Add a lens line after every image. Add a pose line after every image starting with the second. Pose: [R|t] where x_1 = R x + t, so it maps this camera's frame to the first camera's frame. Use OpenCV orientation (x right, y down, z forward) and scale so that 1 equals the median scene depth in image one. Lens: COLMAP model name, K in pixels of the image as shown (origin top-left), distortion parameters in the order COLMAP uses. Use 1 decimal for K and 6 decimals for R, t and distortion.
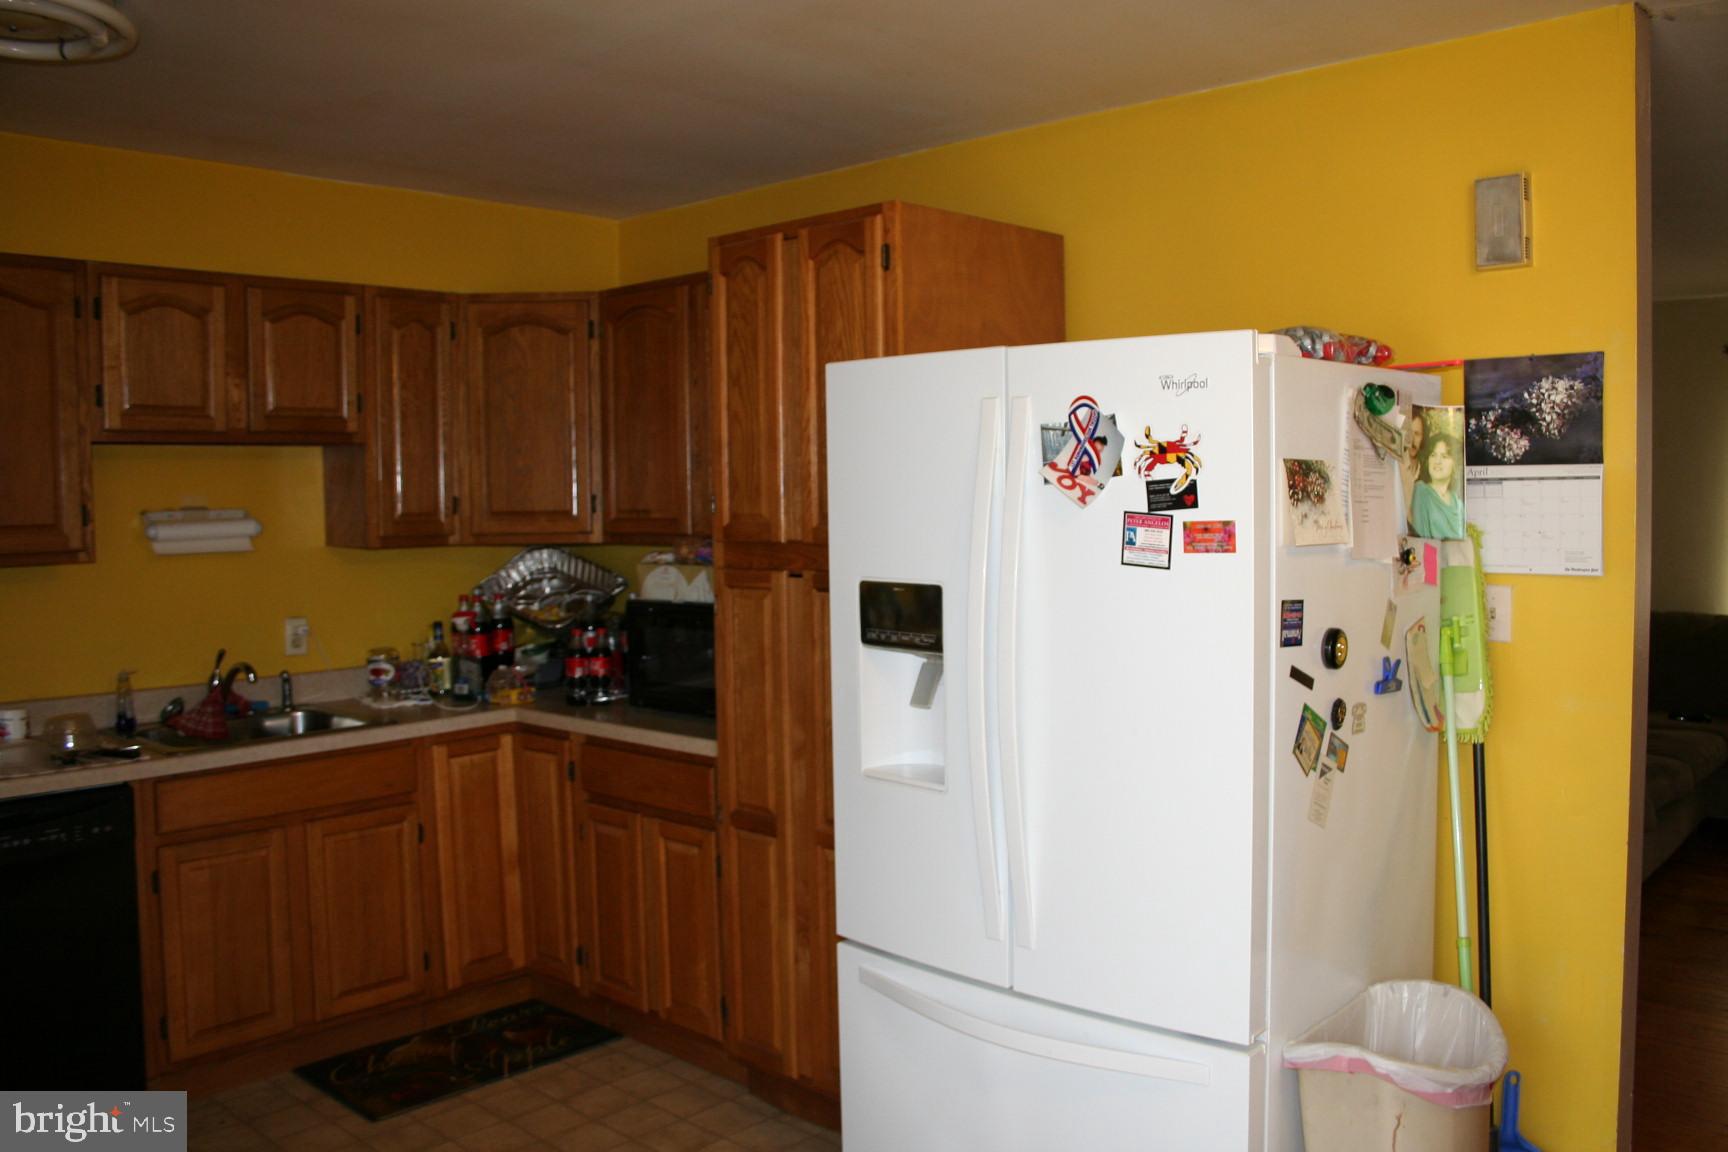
lens RADIAL K [[1456.8, 0, 889.4], [0, 1456.8, 570.0], [0, 0, 1]] dist [-0.148017, 0.145711]
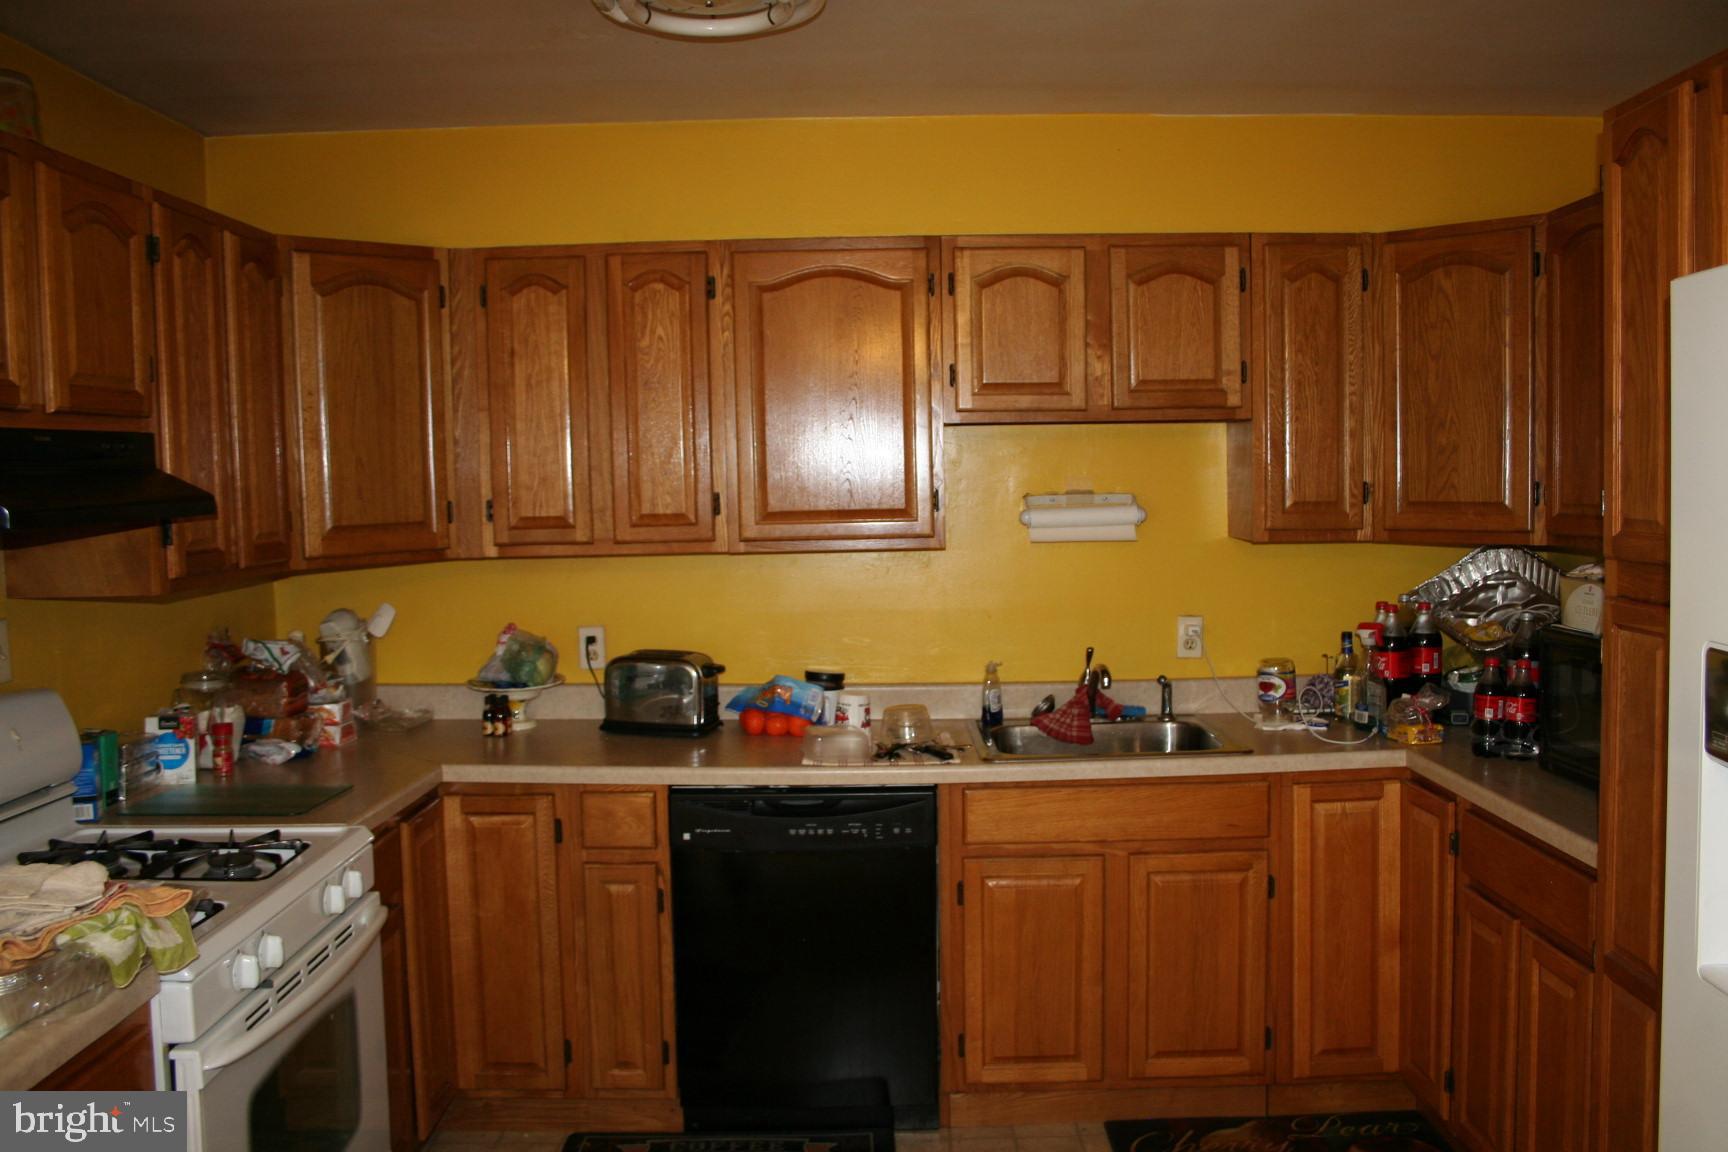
lens RADIAL K [[1456.8, 0, 889.4], [0, 1456.8, 570.0], [0, 0, 1]] dist [-0.148017, 0.145711]
pose [[0.687176, 0.049808, -0.724782, 0.115343], [-0.034021, 0.998759, 0.036381, -0.023294], [0.725694, -0.000342, 0.688017, 0.258987]]
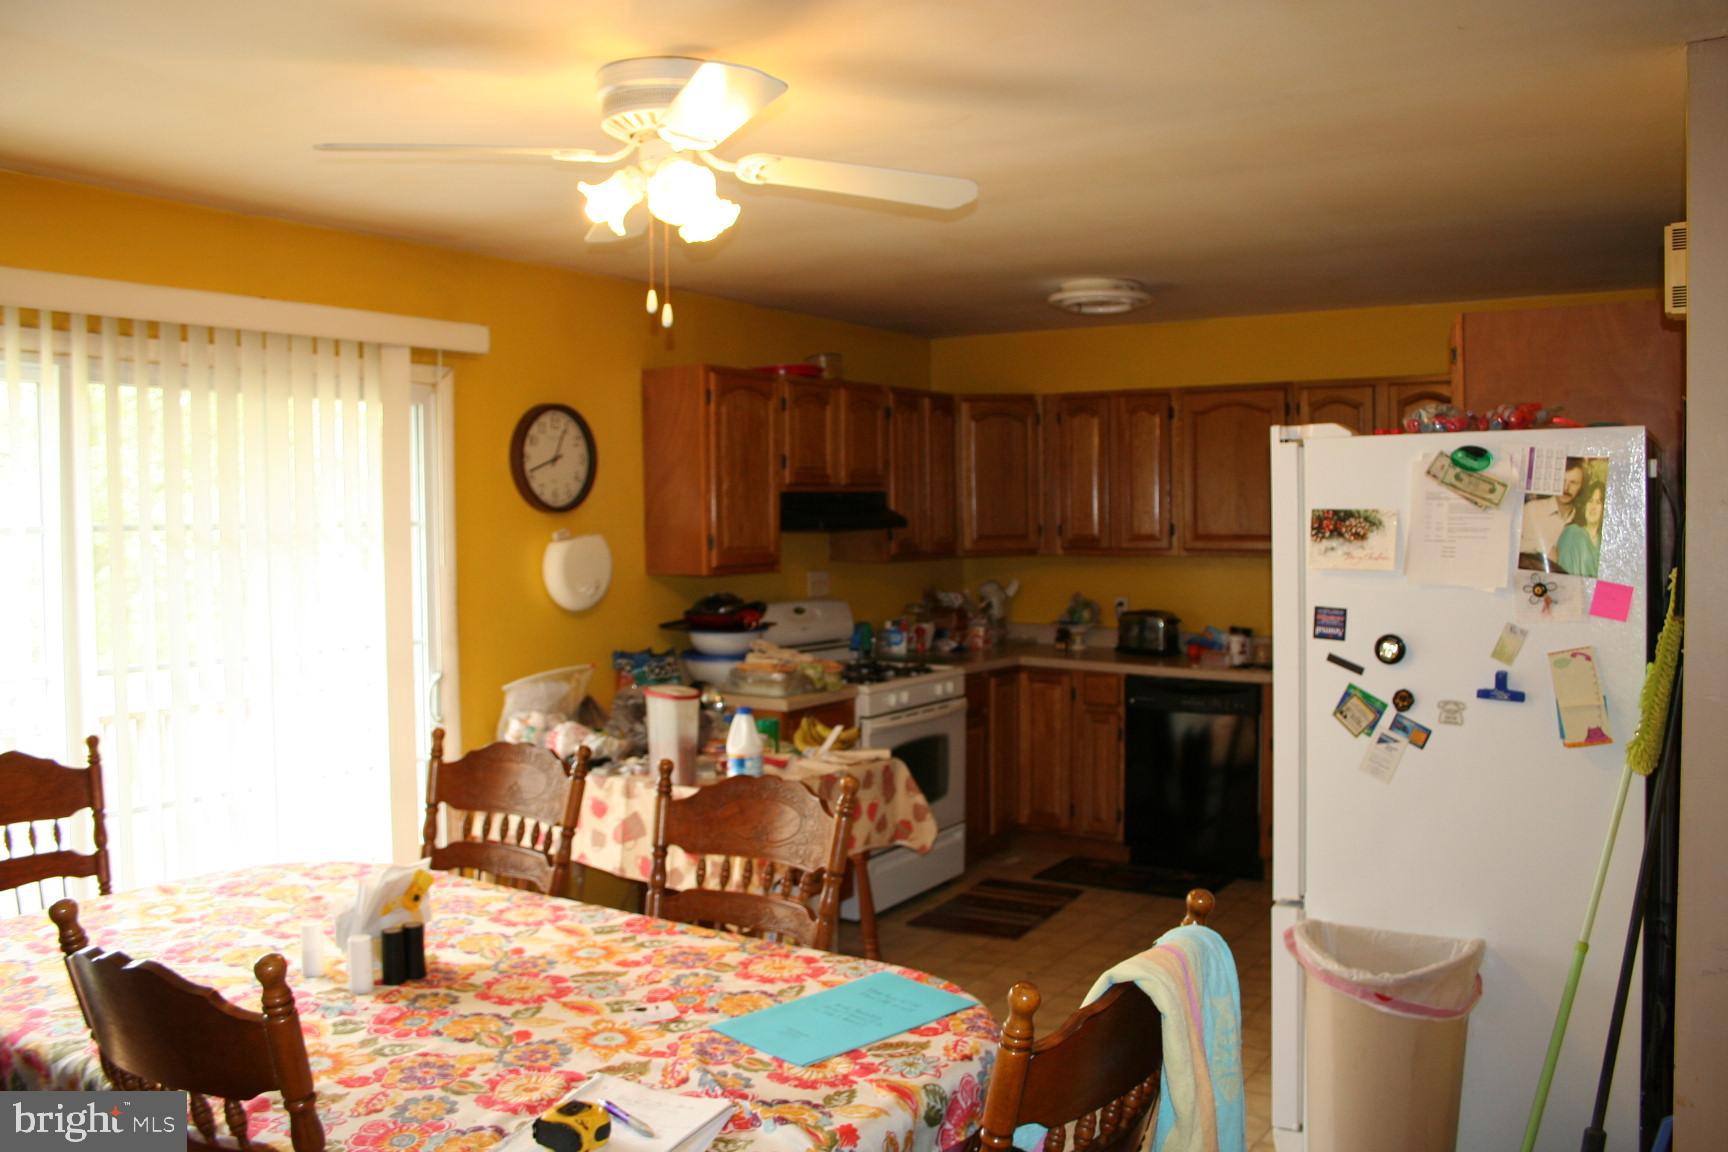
lens RADIAL K [[1456.8, 0, 889.4], [0, 1456.8, 570.0], [0, 0, 1]] dist [-0.148017, 0.145711]
pose [[0.181807, 0.047607, -0.982181, 0.942578], [-0.055006, 0.997756, 0.038180, -0.027027], [0.981794, 0.047085, 0.184018, 0.180887]]
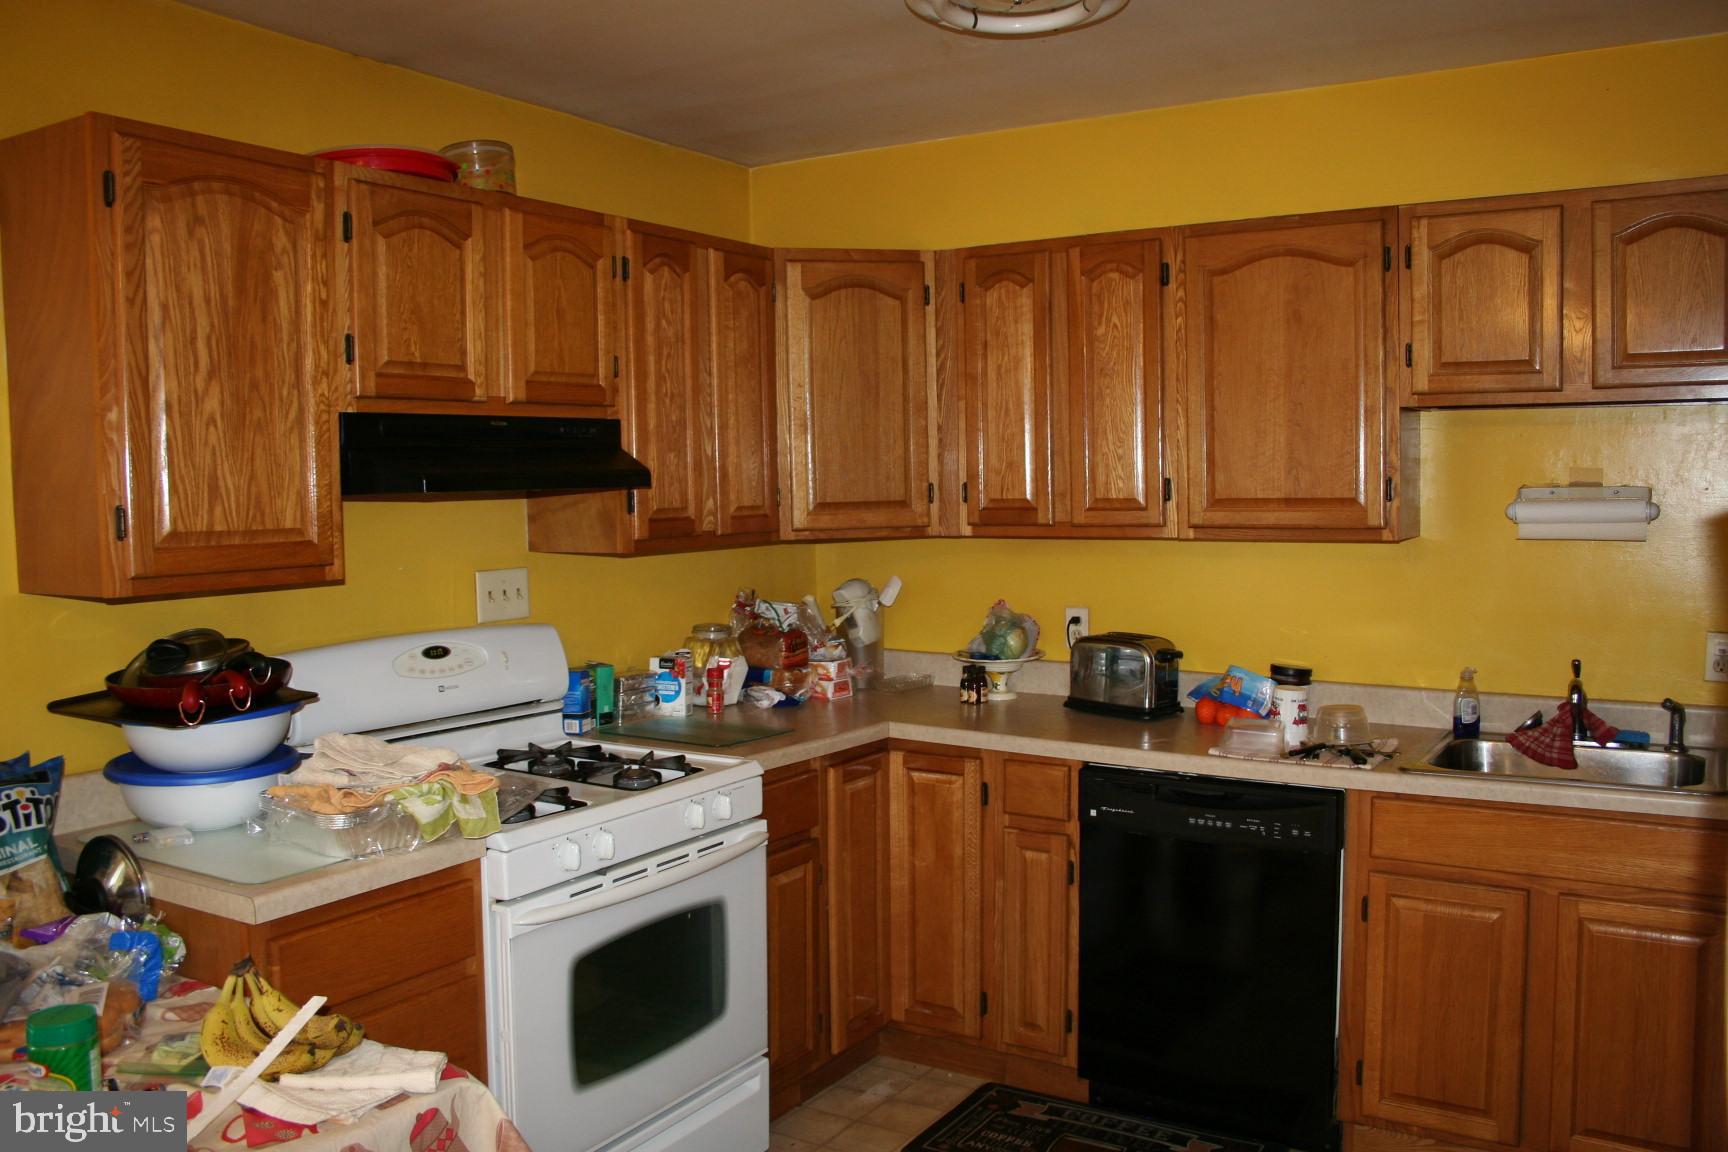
lens RADIAL K [[1456.8, 0, 889.4], [0, 1456.8, 570.0], [0, 0, 1]] dist [-0.148017, 0.145711]
pose [[0.198442, 0.068831, -0.977693, 0.234420], [-0.050555, 0.996922, 0.059924, -0.023103], [0.978808, 0.037535, 0.201311, 0.447624]]
